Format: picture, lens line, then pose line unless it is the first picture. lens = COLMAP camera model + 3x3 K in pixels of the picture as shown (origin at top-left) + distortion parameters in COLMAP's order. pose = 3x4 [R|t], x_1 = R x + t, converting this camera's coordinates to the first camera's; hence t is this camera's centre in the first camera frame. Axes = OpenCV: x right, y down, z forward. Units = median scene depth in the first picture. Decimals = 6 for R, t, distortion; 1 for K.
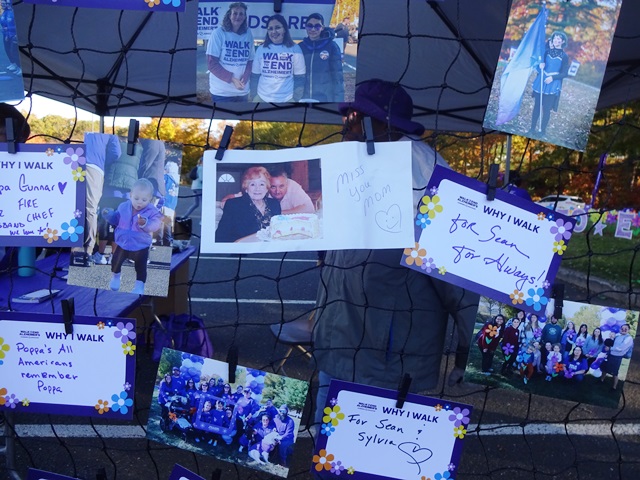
lens RADIAL K [[466.7, 0, 320.5], [0, 466.7, 239.2], [0, 0, 1]] dist [0.000906, 0.000326]
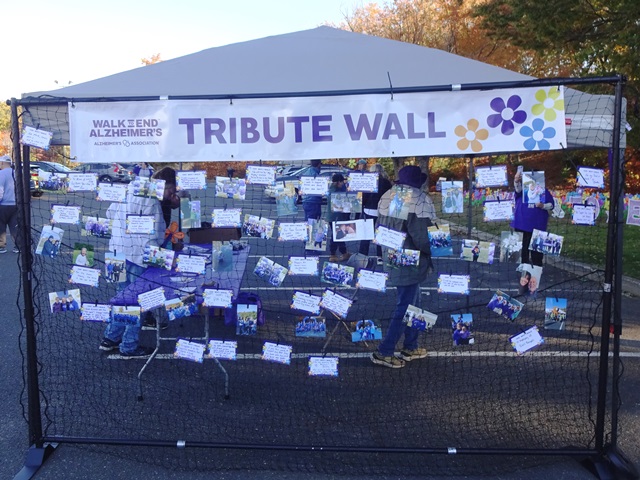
lens RADIAL K [[466.7, 0, 320.0], [0, 466.7, 240.5], [0, 0, 1]] dist [0.000906, 0.000326]
pose [[0.998206, -0.029430, -0.052147, -0.123927], [0.028776, 0.999498, -0.013252, 0.077754], [0.052511, 0.011728, 0.998551, -4.020219]]
